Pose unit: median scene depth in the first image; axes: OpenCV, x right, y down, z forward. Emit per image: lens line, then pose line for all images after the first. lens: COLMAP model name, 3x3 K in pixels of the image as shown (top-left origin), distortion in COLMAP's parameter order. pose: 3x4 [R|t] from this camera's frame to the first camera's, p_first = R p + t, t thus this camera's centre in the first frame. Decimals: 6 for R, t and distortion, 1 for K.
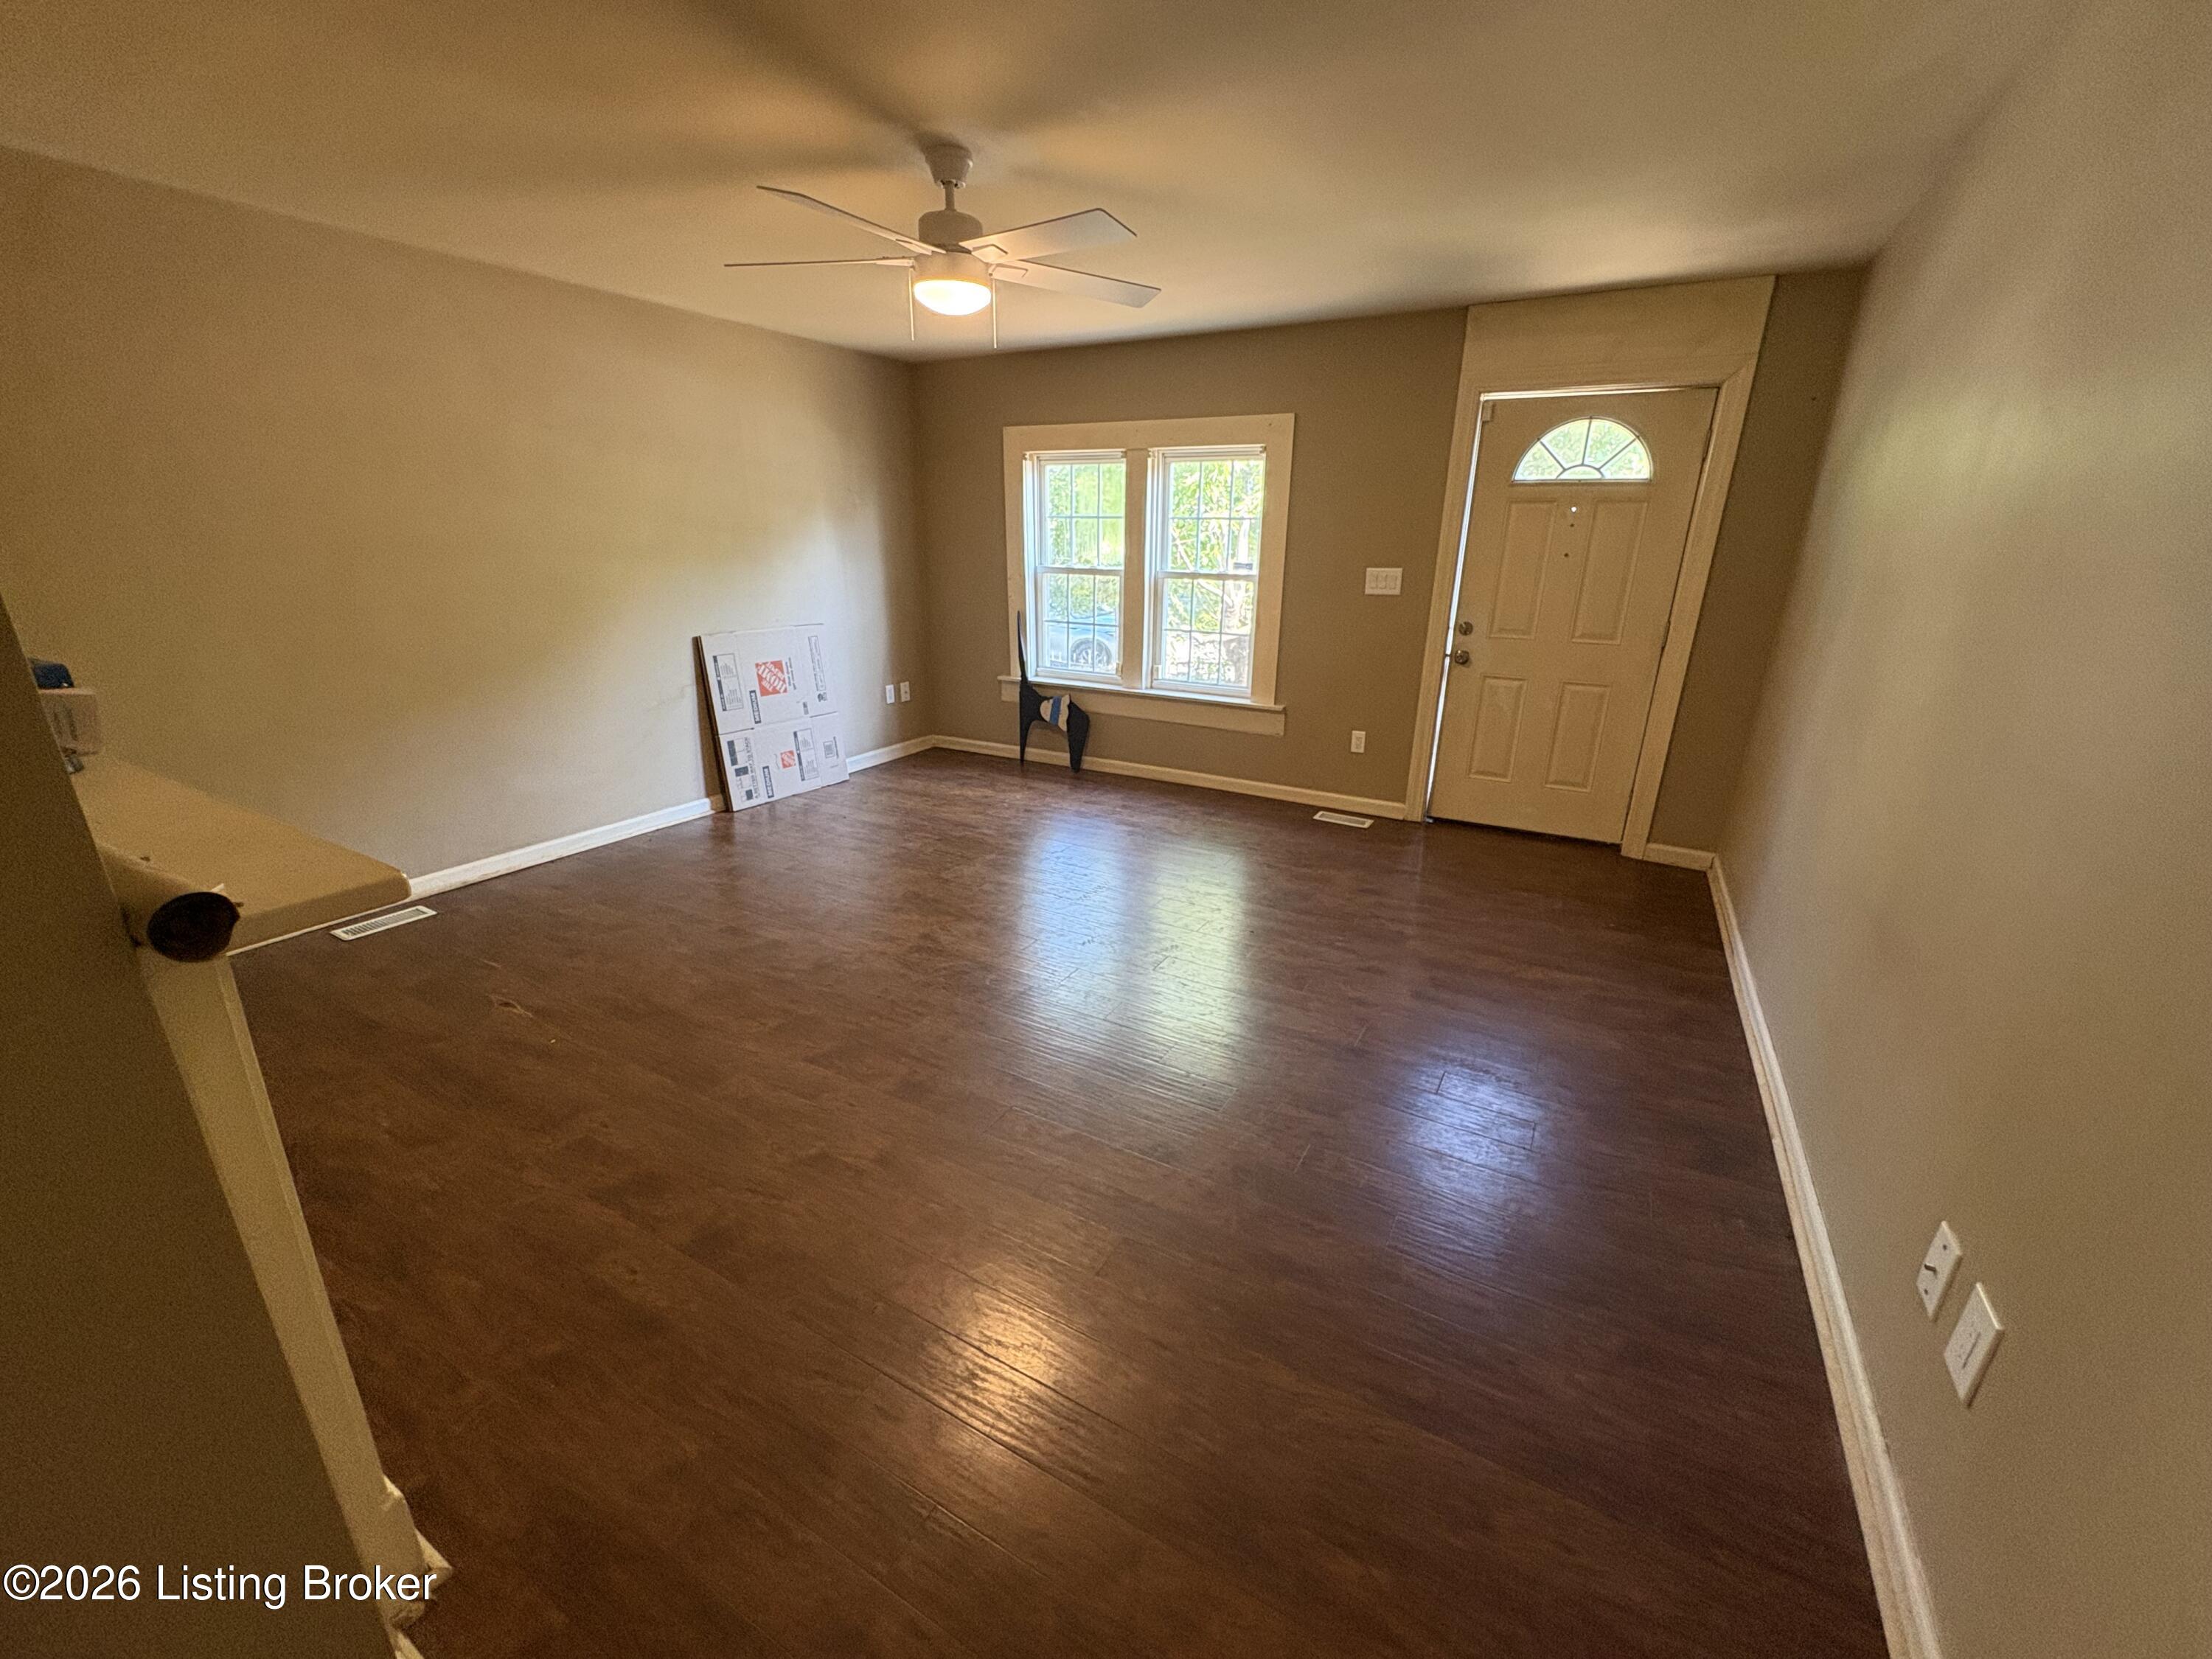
lens RADIAL K [[886.6, 0, 1107.9], [0, 886.6, 835.8], [0, 0, 1]] dist [-0.001419, -0.000024]
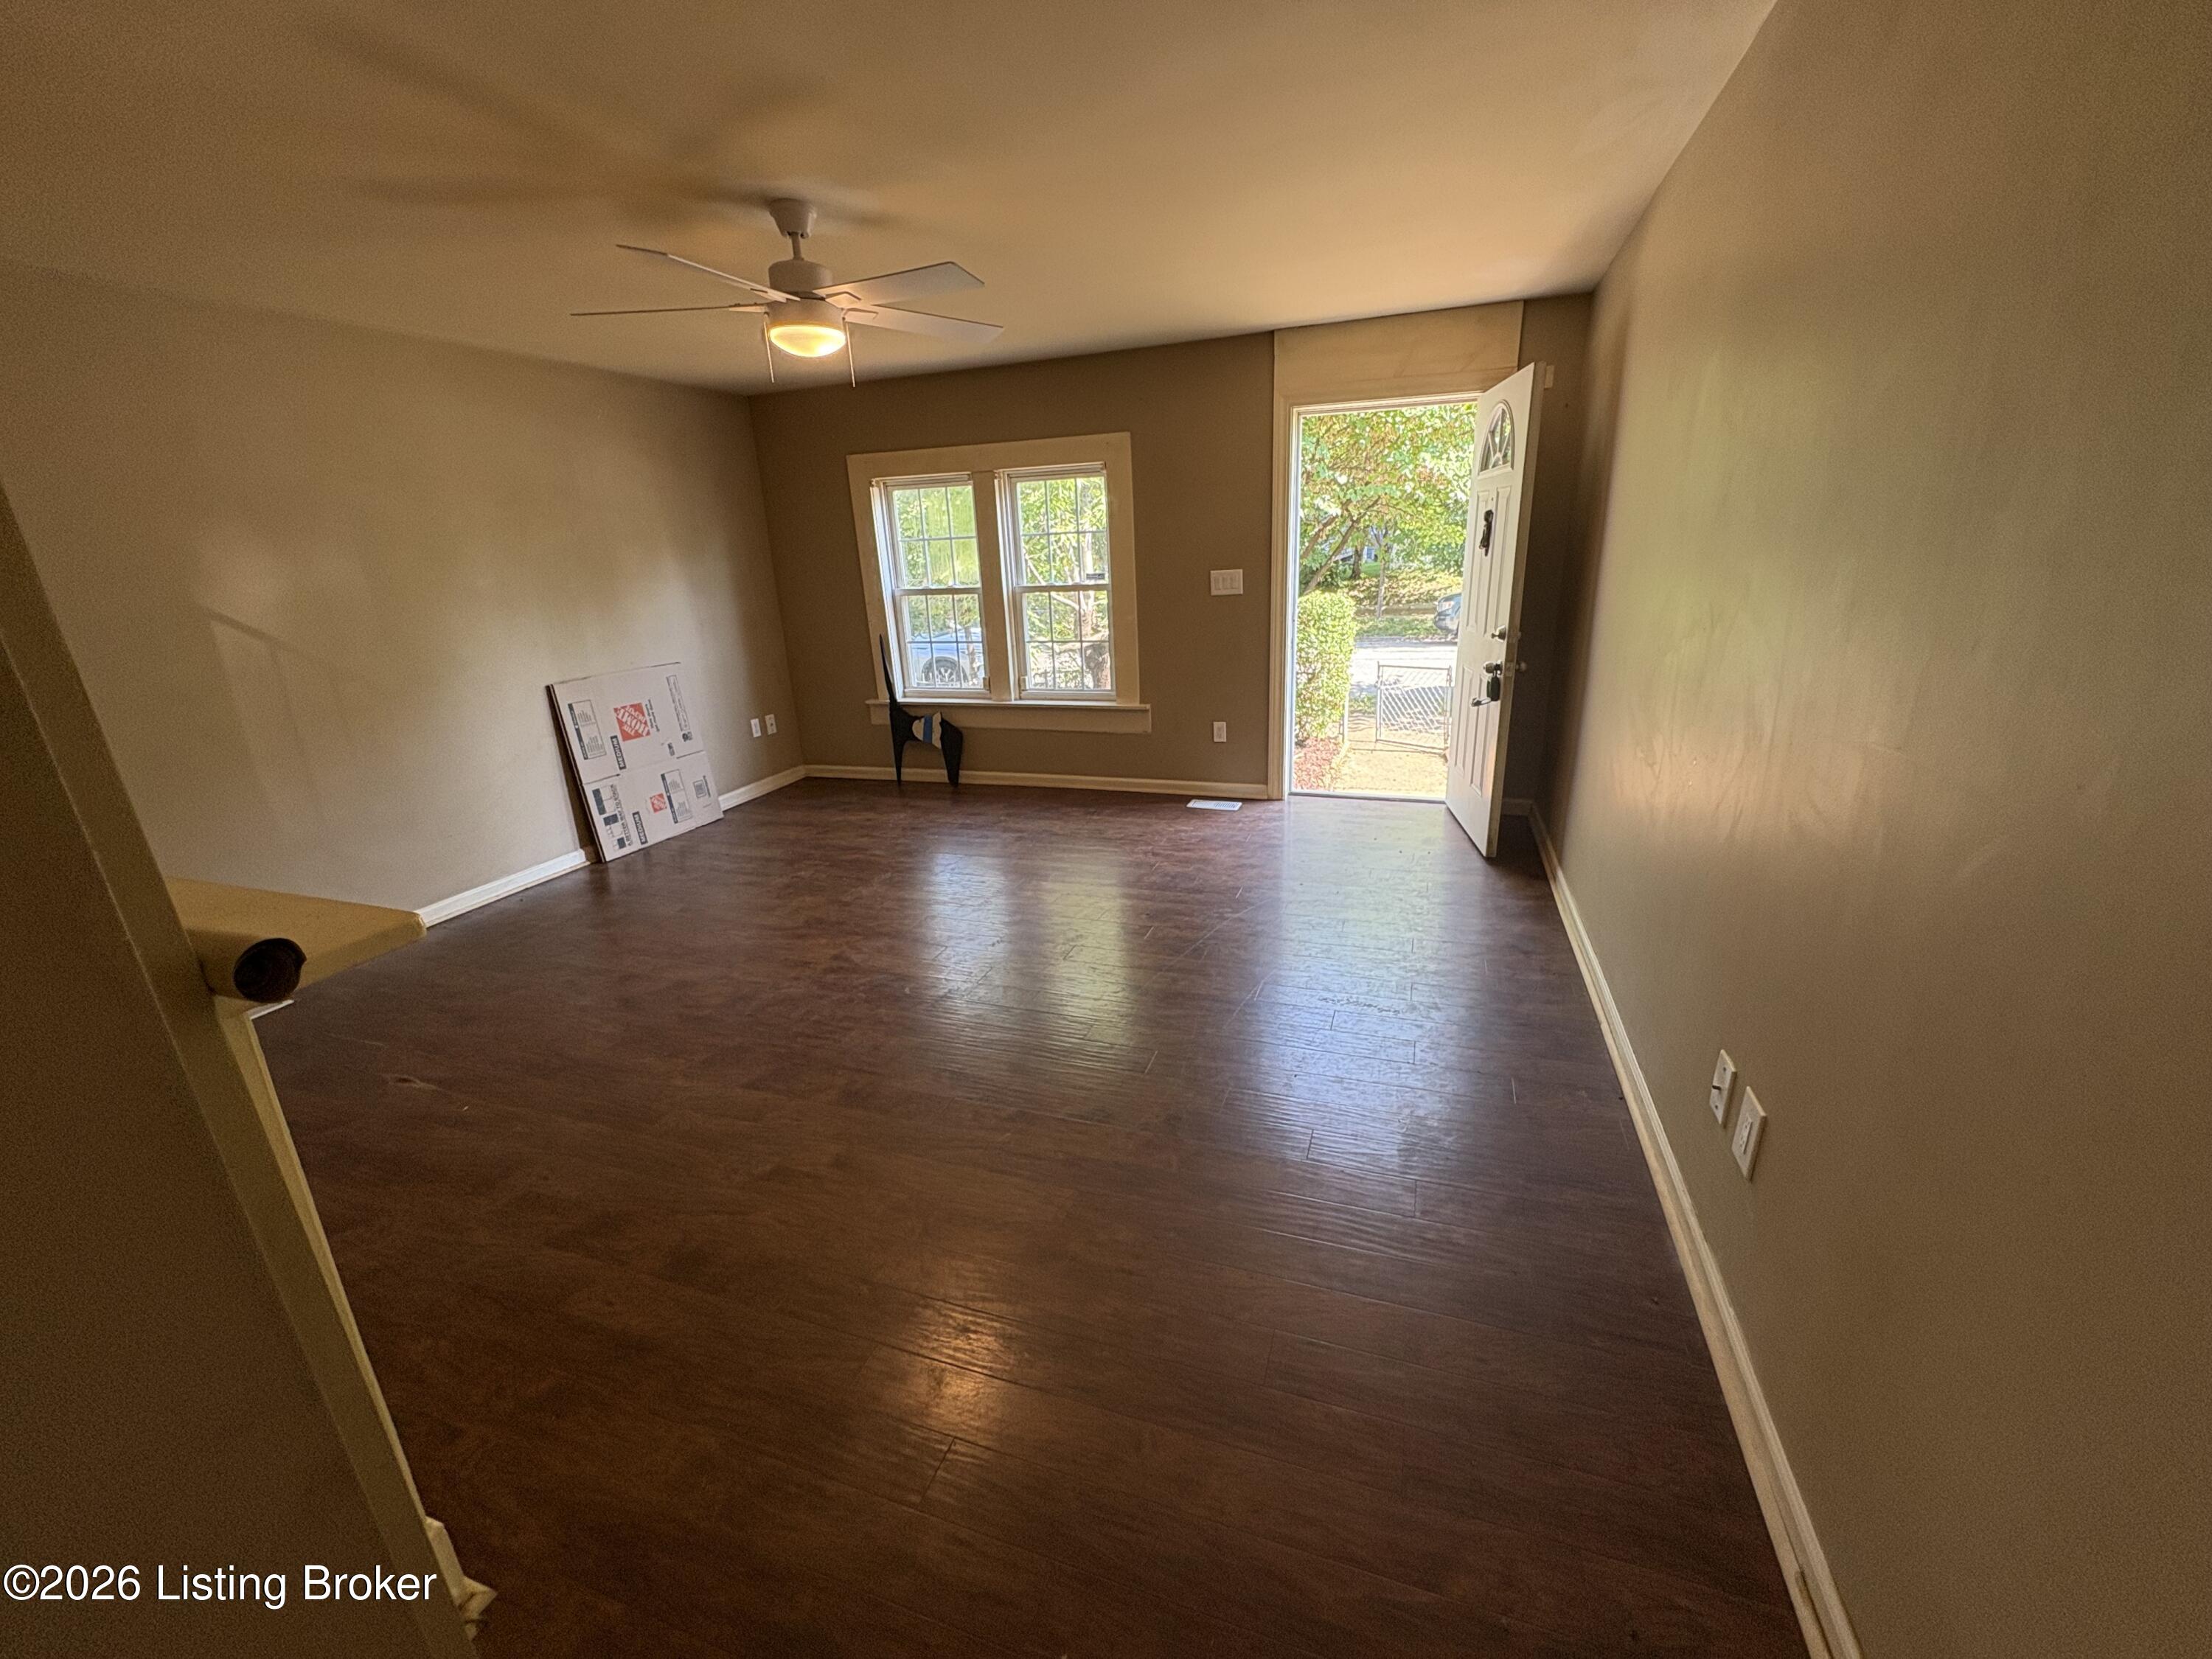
lens RADIAL K [[886.6, 0, 1112.4], [0, 886.6, 834.0], [0, 0, 1]] dist [-0.001419, -0.000024]
pose [[0.981872, -0.109307, 0.154852, -0.030447], [0.111597, 0.993734, -0.006149, 0.011563], [-0.153209, 0.023319, 0.987919, -0.048595]]
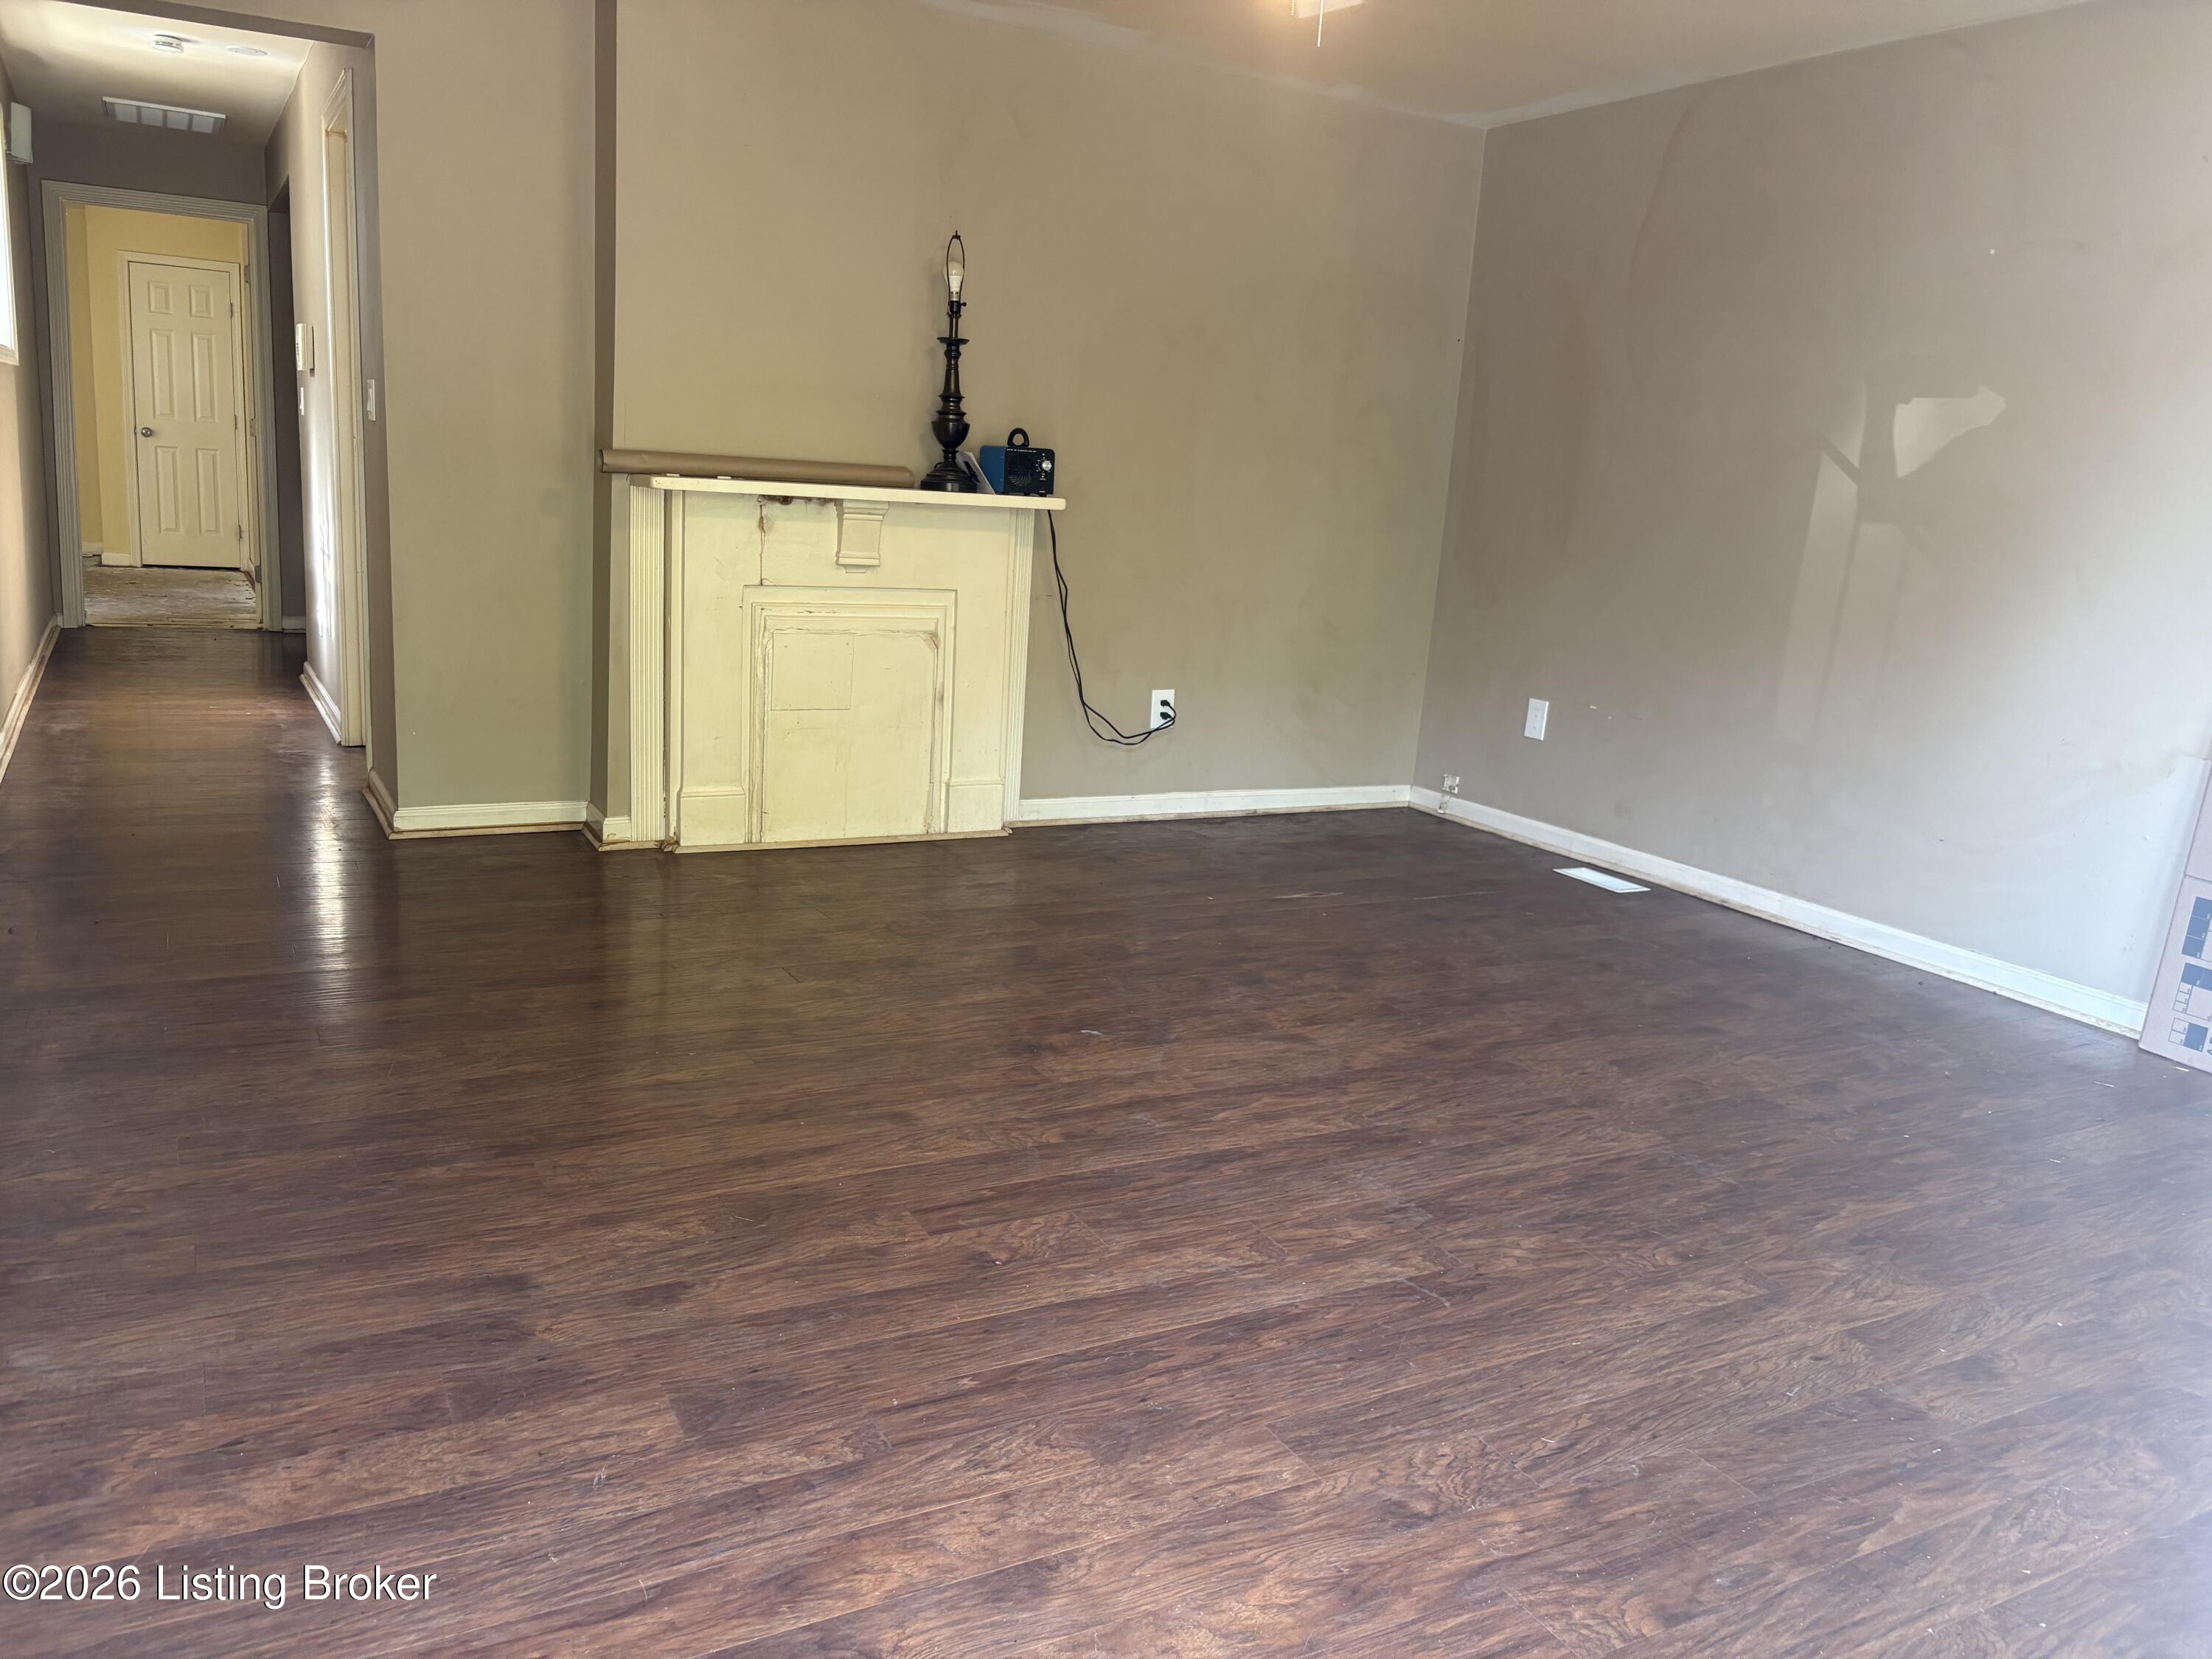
lens RADIAL K [[1685.1, 0, 1112.2], [0, 1685.1, 823.8], [0, 0, 1]] dist [-0.005882, 0.000673]
pose [[-0.522257, 0.130363, -0.842765, 0.618885], [-0.347679, 0.869836, 0.350005, -0.283274], [0.778696, 0.475805, -0.408953, 1.055926]]
